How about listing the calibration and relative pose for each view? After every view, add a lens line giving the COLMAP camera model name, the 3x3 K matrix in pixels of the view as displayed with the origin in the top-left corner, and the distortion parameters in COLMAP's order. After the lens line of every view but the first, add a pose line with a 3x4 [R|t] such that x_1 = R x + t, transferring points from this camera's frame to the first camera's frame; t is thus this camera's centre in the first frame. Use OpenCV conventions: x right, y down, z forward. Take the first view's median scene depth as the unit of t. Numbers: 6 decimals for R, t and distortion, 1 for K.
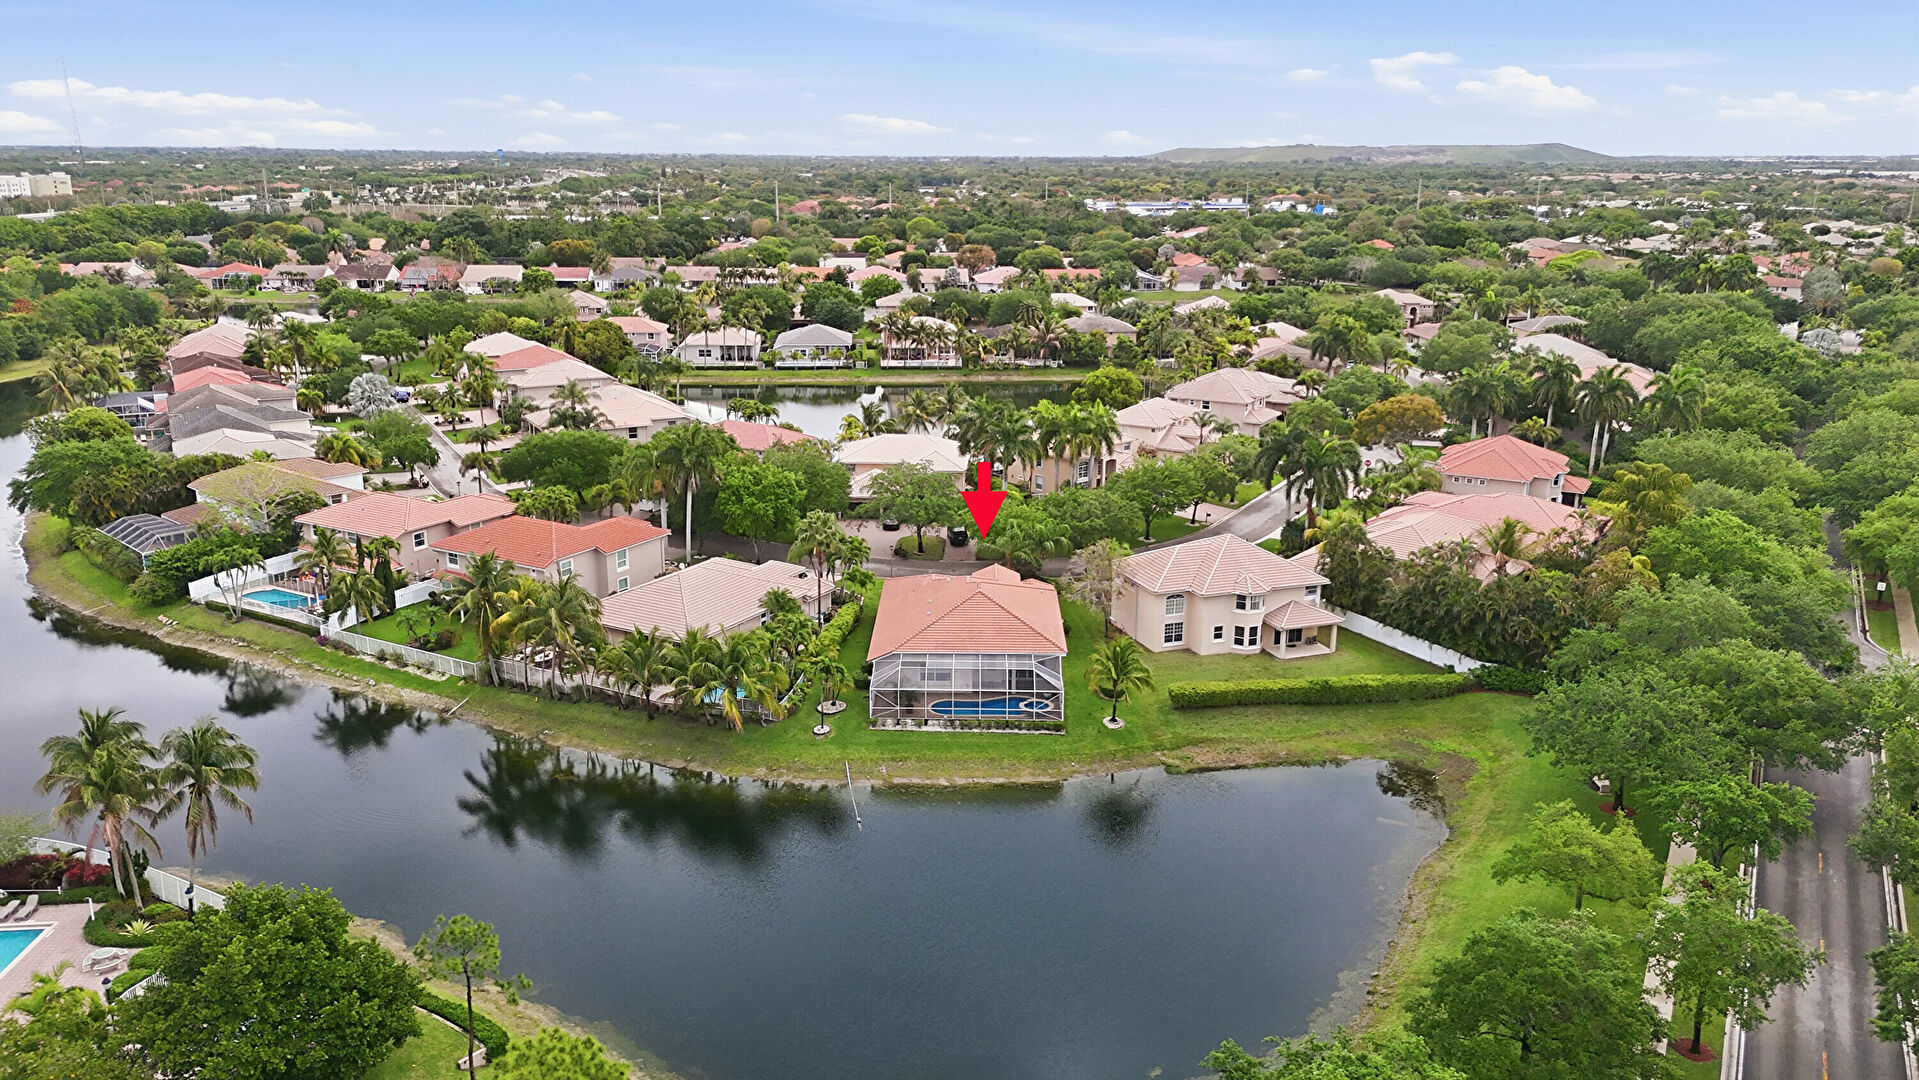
lens RADIAL K [[1425.7, 0, 959.8], [0, 1425.7, 532.7], [0, 0, 1]] dist [0.074919, -0.063176]
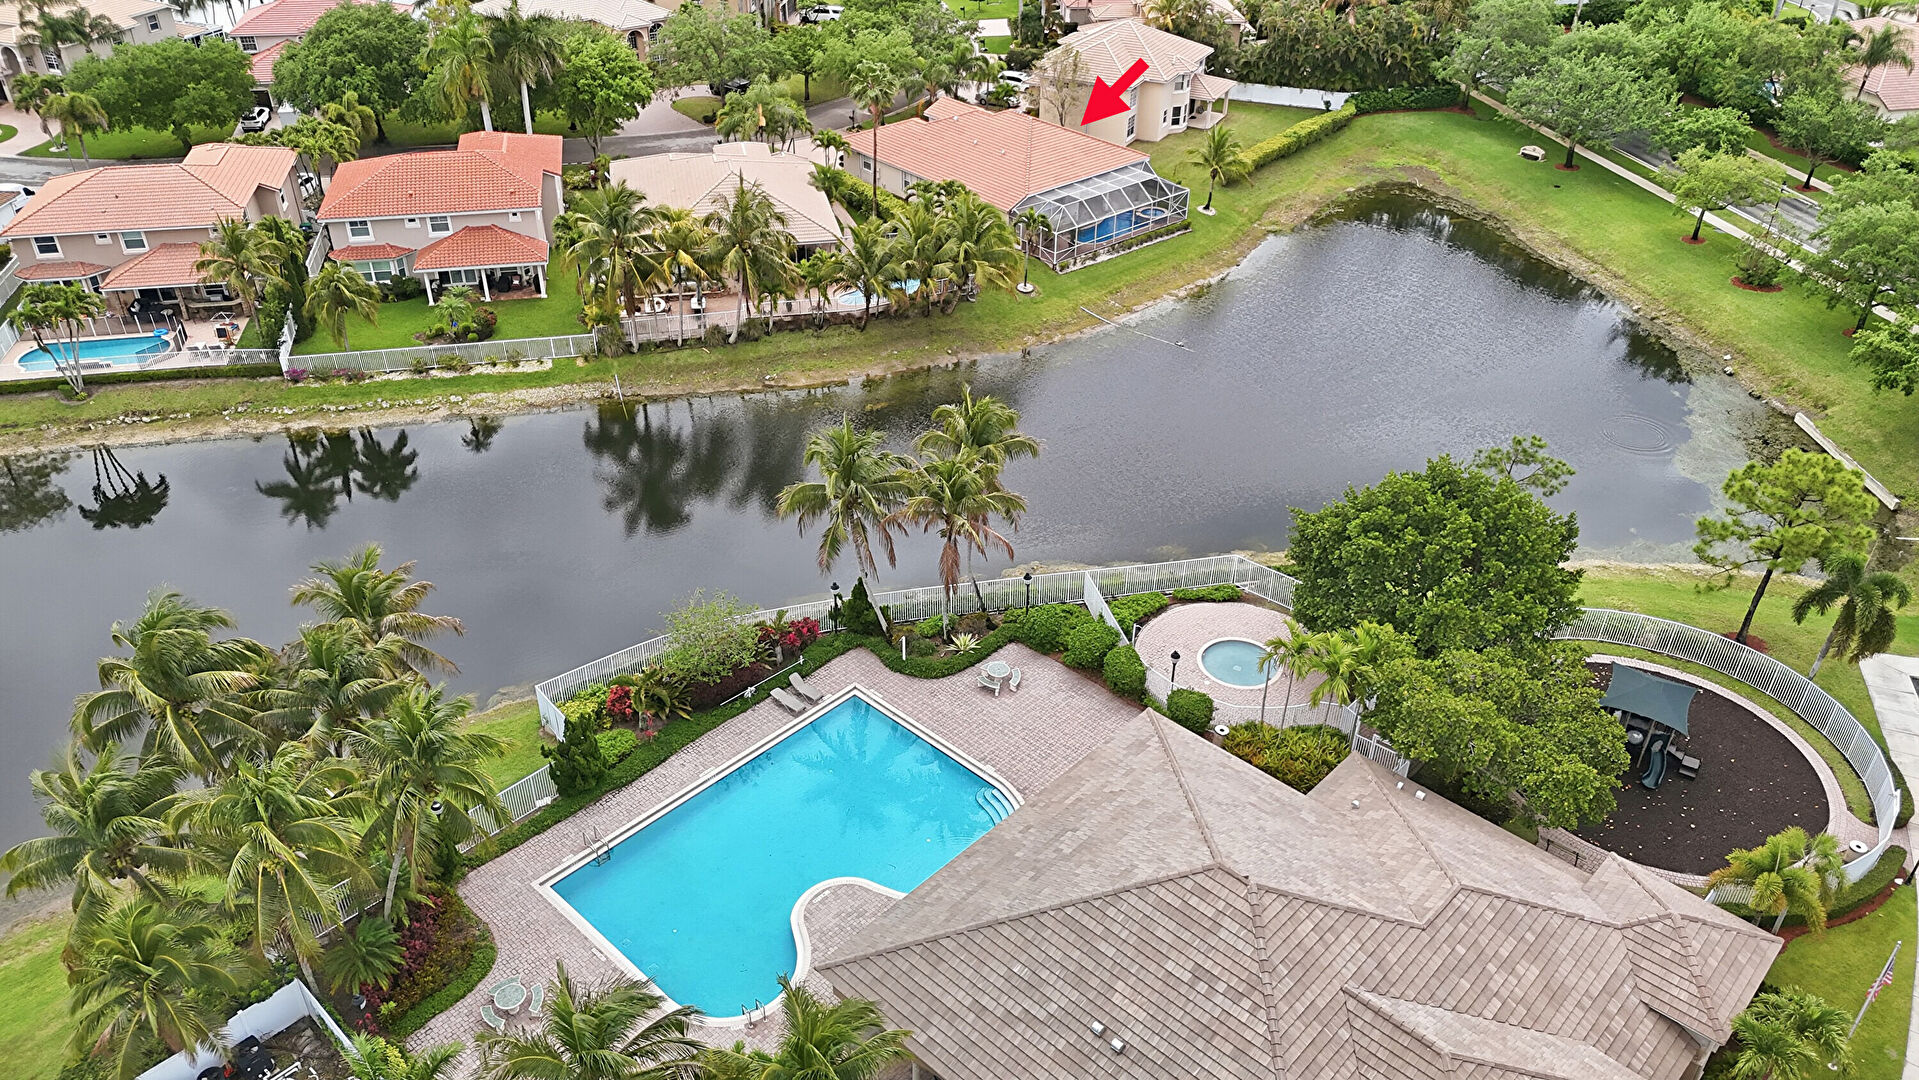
lens RADIAL K [[1425.7, 0, 951.9], [0, 1425.7, 555.9], [0, 0, 1]] dist [0.074919, -0.063176]
pose [[0.739269, -0.367262, 0.564446, -0.661434], [0.167140, 0.912032, 0.374515, -0.059331], [-0.652338, -0.182525, 0.735622, 0.253380]]
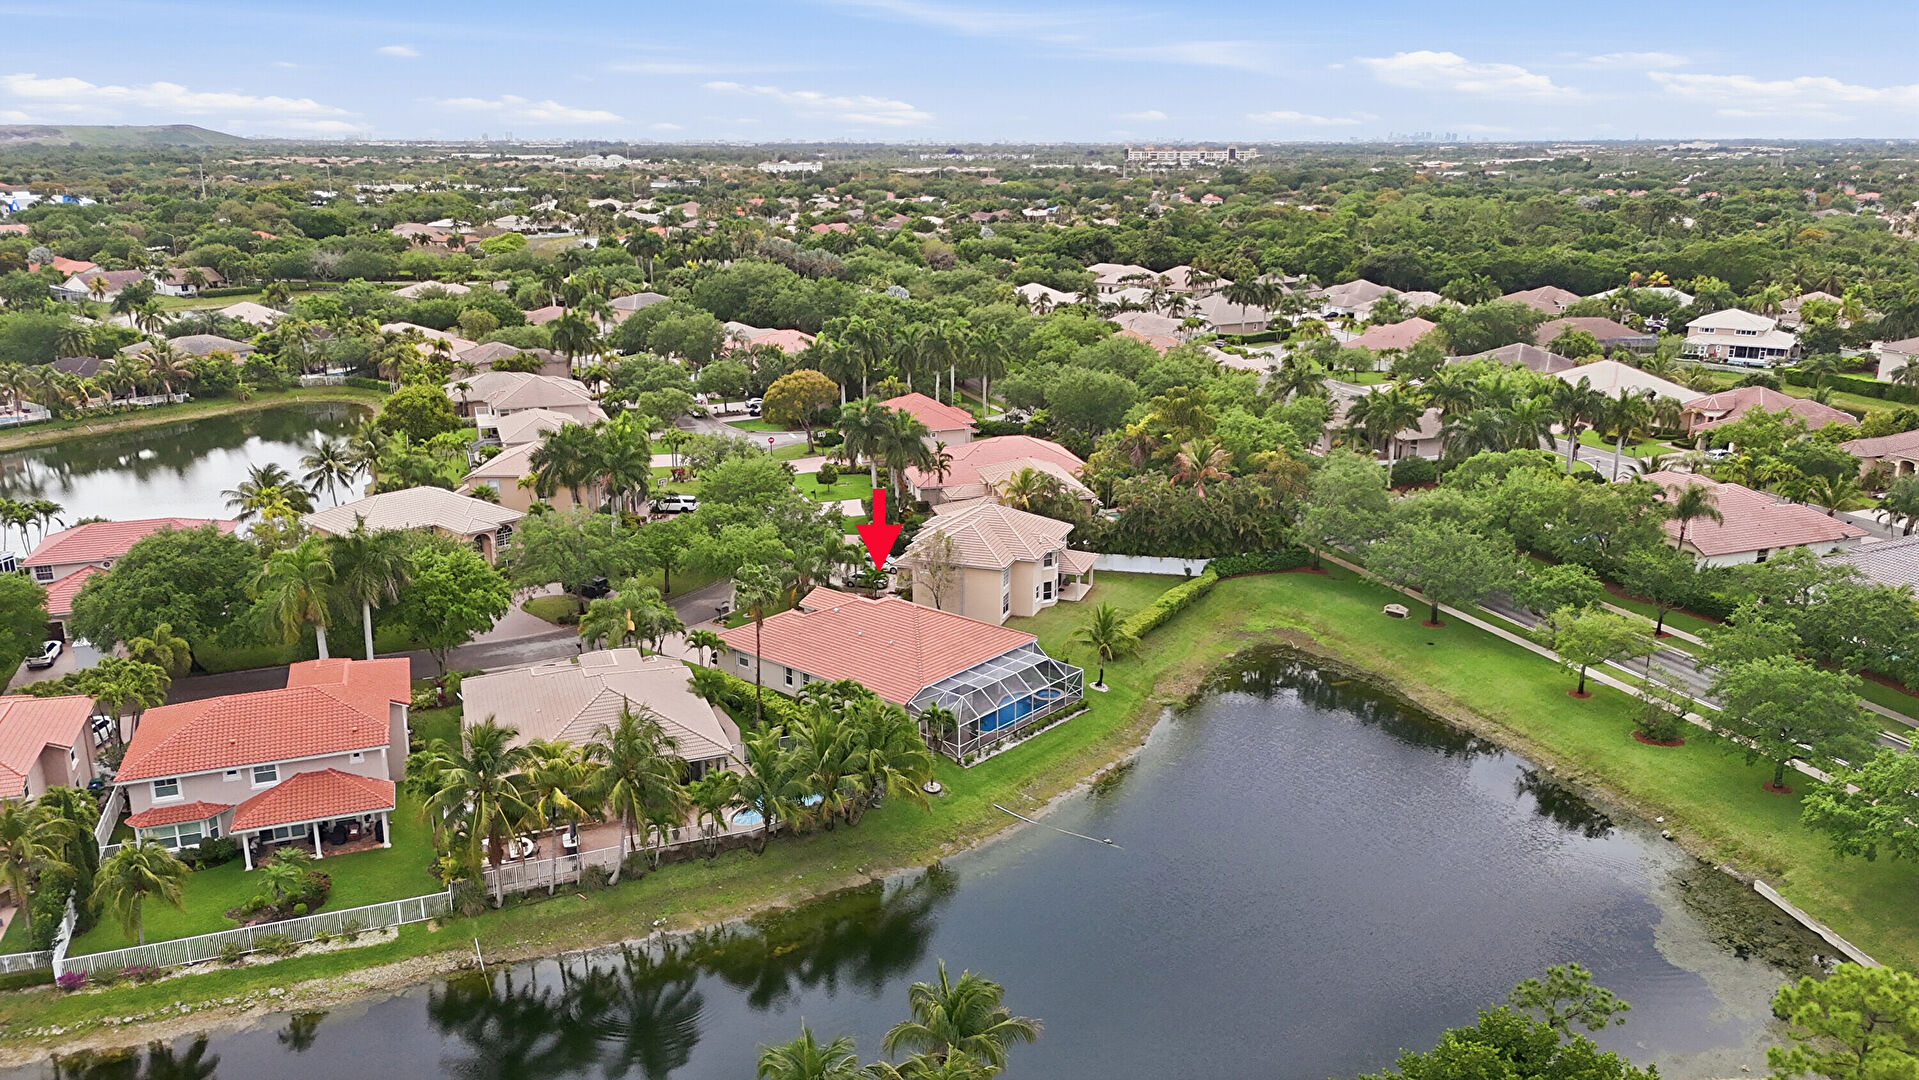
lens RADIAL K [[1425.7, 0, 950.5], [0, 1425.7, 543.6], [0, 0, 1]] dist [0.074919, -0.063176]
pose [[0.634623, -0.214046, 0.742589, -0.637179], [0.201177, 0.973507, 0.108680, -0.093061], [-0.746178, 0.080421, 0.660871, 0.344286]]
